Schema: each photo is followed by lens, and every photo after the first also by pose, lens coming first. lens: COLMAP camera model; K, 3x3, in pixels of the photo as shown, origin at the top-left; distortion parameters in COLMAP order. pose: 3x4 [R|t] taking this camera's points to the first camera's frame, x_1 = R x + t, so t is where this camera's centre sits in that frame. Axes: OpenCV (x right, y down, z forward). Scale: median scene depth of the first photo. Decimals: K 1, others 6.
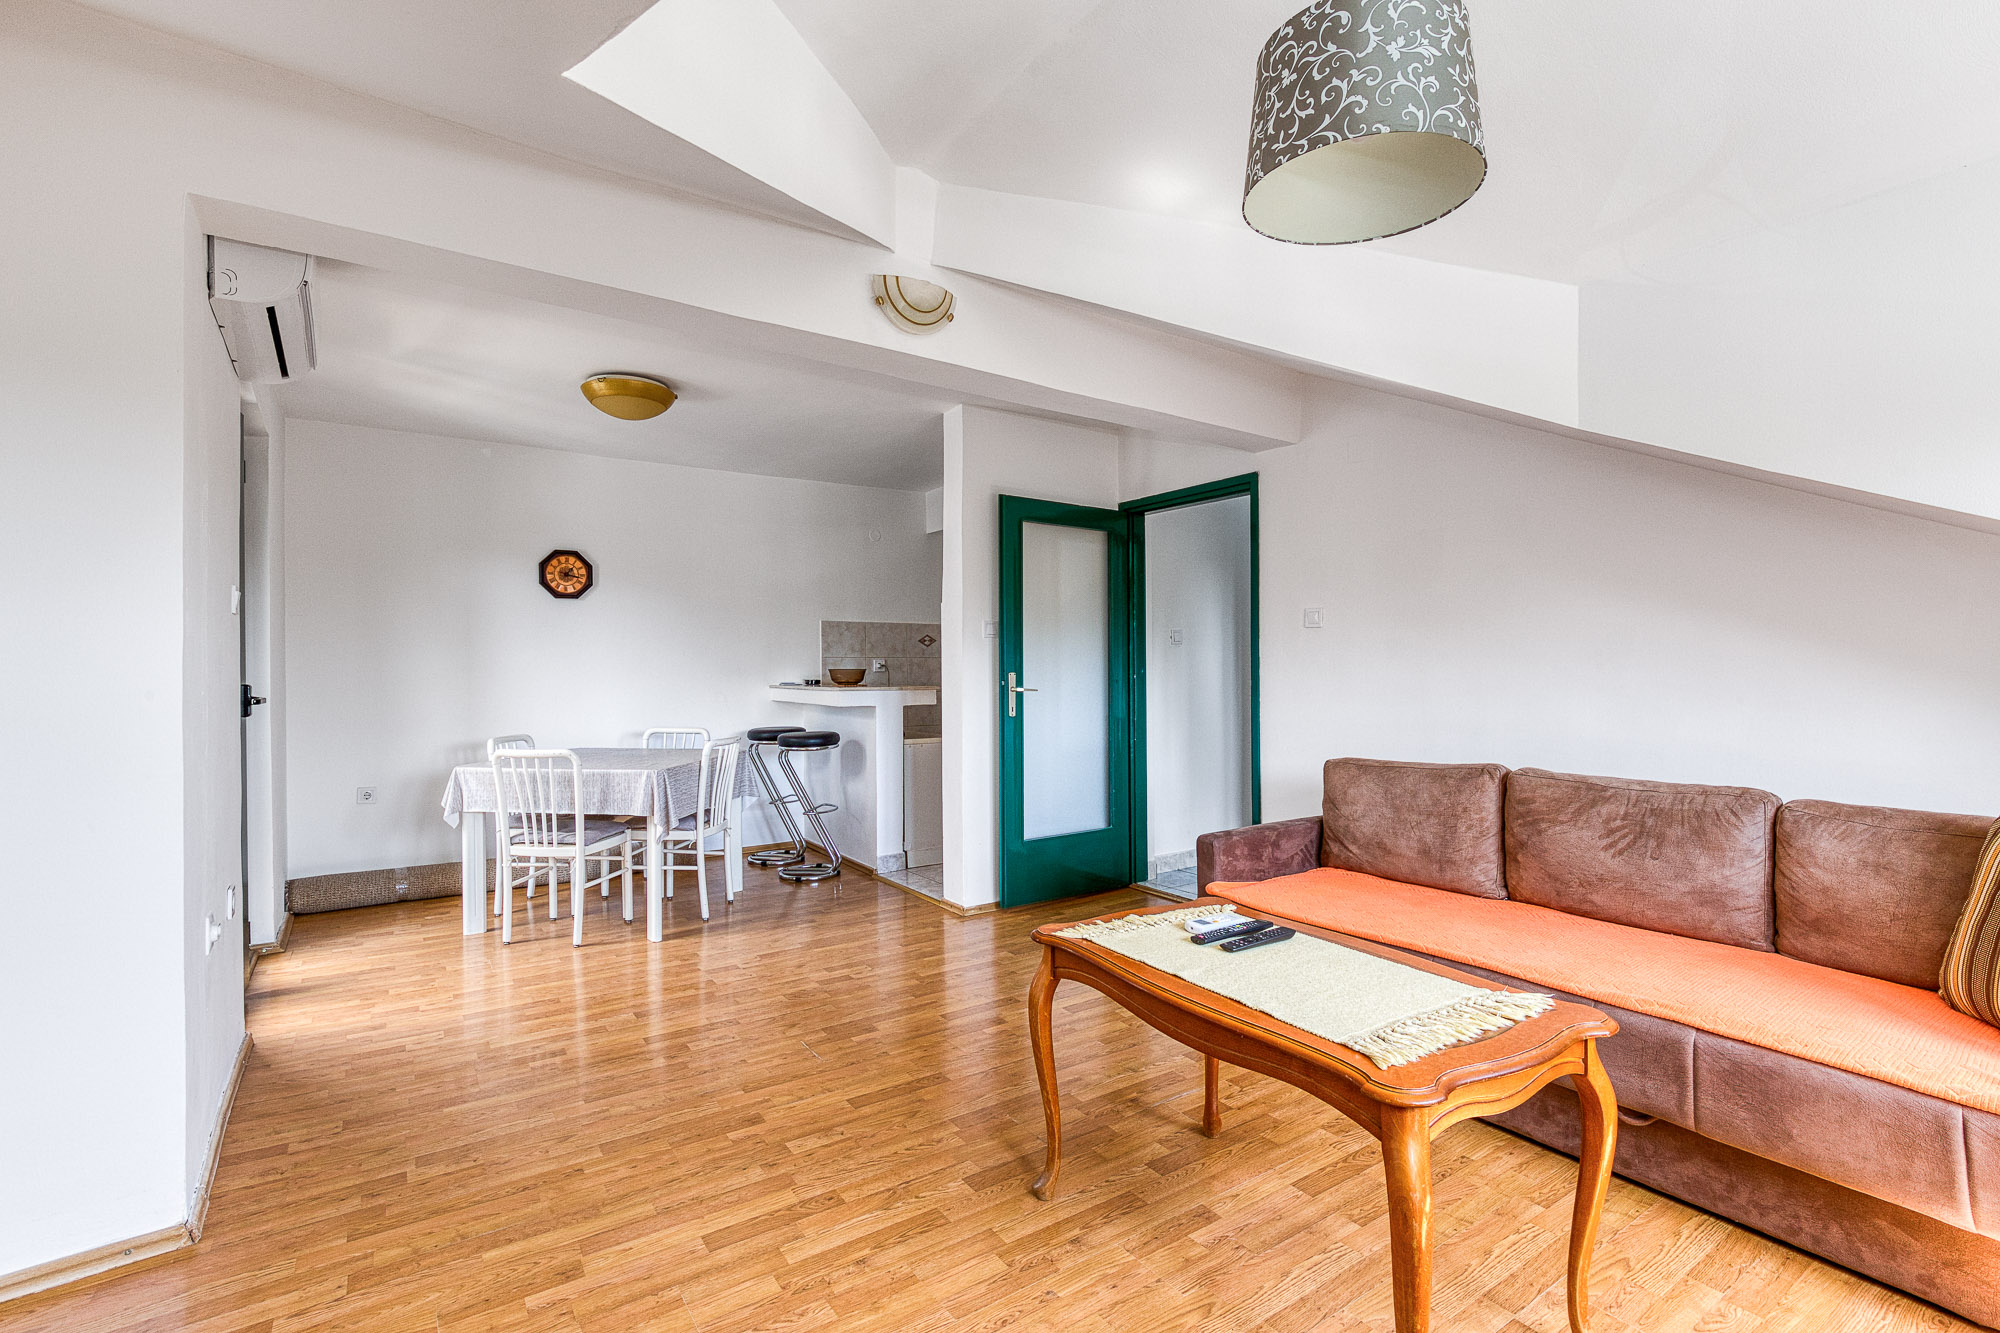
lens RADIAL K [[889.4, 0, 1000.0], [0, 889.4, 666.5], [0, 0, 1]] dist [0.001414, -0.000038]
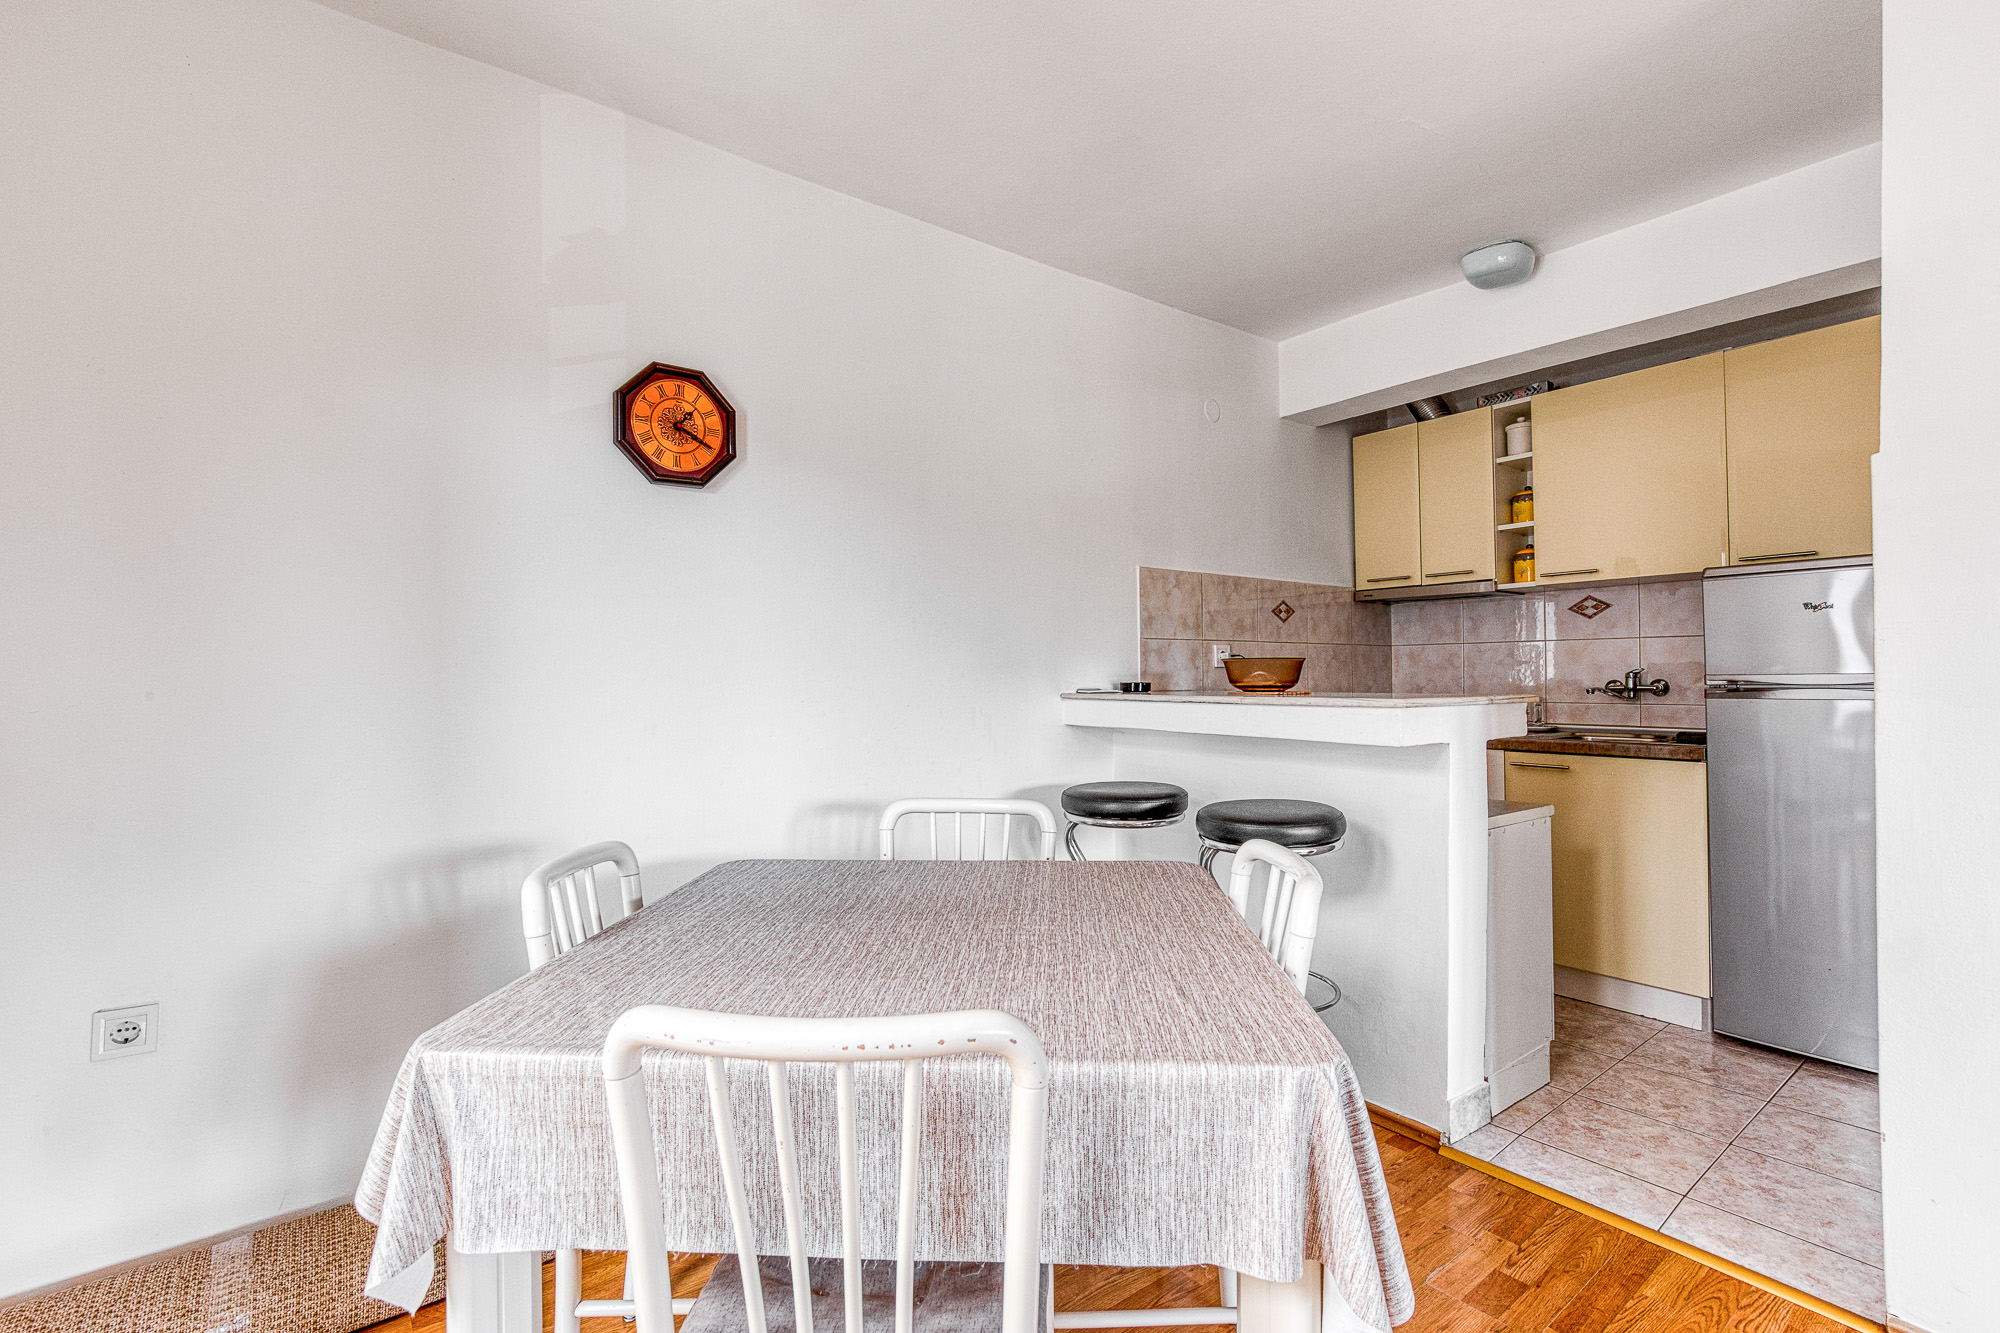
lens RADIAL K [[889.4, 0, 1000.0], [0, 889.4, 666.5], [0, 0, 1]] dist [0.001414, -0.000038]
pose [[0.997861, -0.002814, 0.065309, -0.364454], [0.003261, 0.999972, -0.006738, 0.010574], [-0.065289, 0.006937, 0.997842, 0.578560]]
